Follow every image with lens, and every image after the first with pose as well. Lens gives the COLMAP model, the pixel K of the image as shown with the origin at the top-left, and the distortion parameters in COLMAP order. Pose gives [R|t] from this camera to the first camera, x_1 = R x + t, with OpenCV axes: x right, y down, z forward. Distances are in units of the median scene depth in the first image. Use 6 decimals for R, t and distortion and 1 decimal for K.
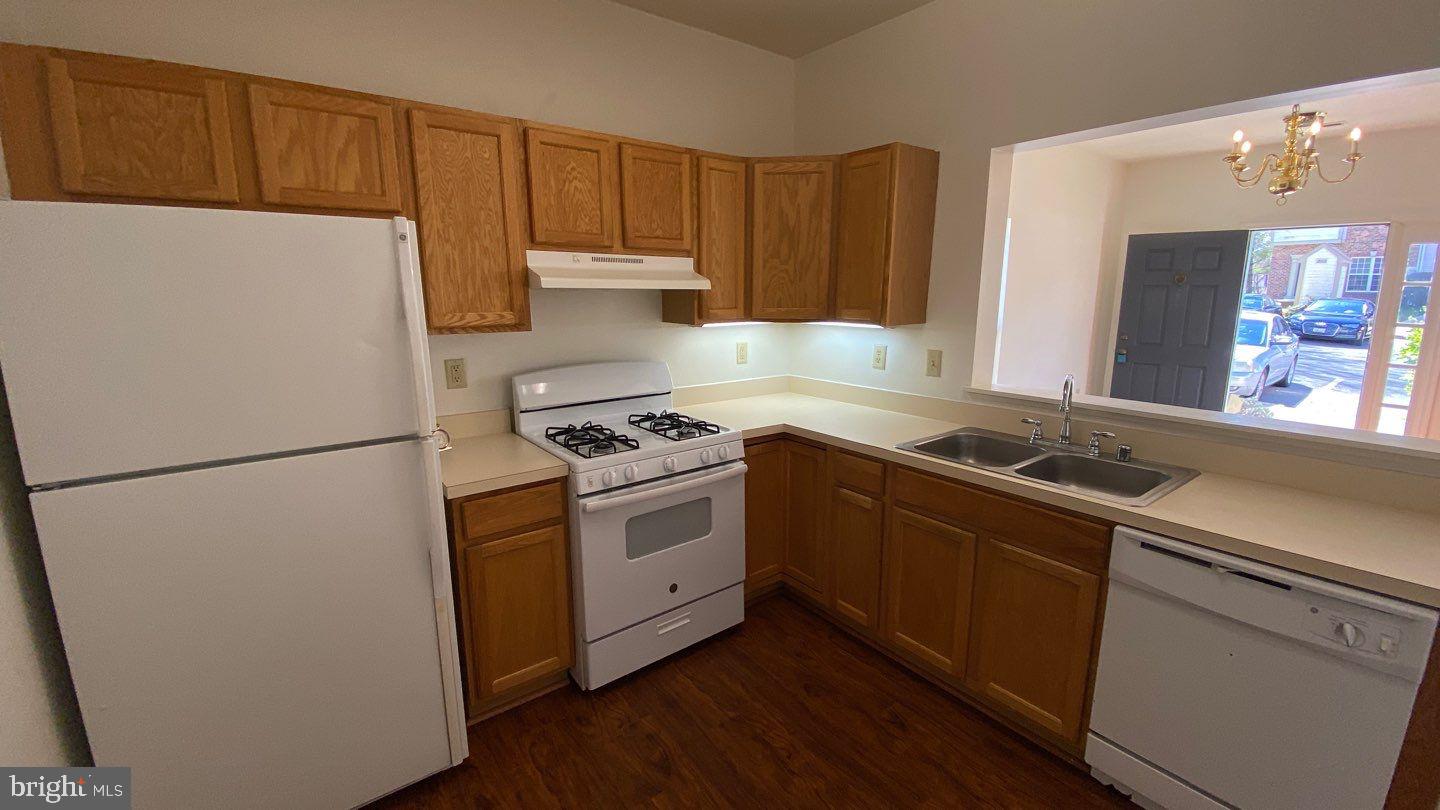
lens RADIAL K [[583.4, 0, 721.7], [0, 583.4, 404.3], [0, 0, 1]] dist [-0.014911, -0.000897]
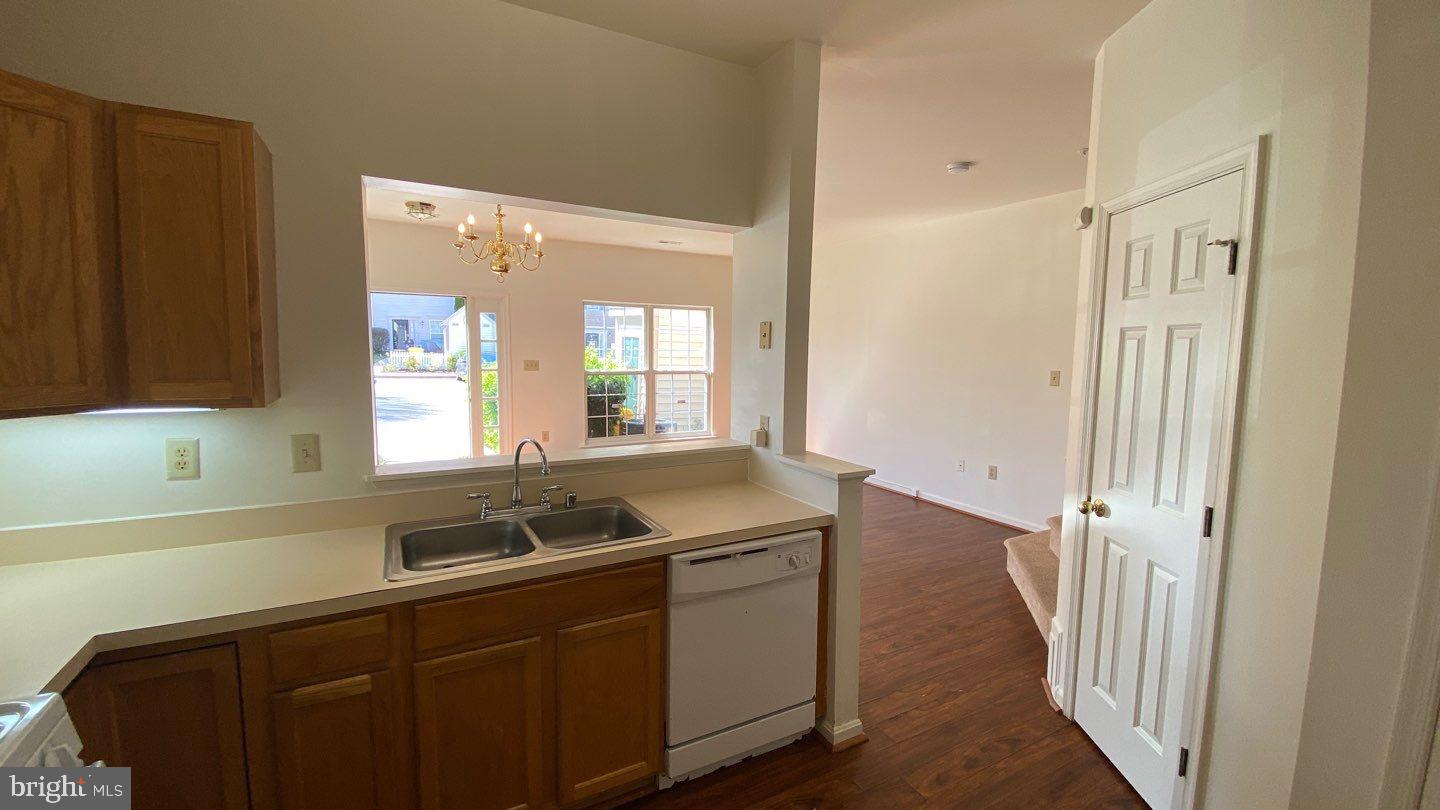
lens RADIAL K [[583.4, 0, 732.4], [0, 583.4, 382.9], [0, 0, 1]] dist [-0.014911, -0.000897]
pose [[0.110895, -0.054944, 0.992312, -0.299808], [0.169810, 0.984835, 0.035553, -0.103882], [-0.979217, 0.164562, 0.118543, 0.459633]]
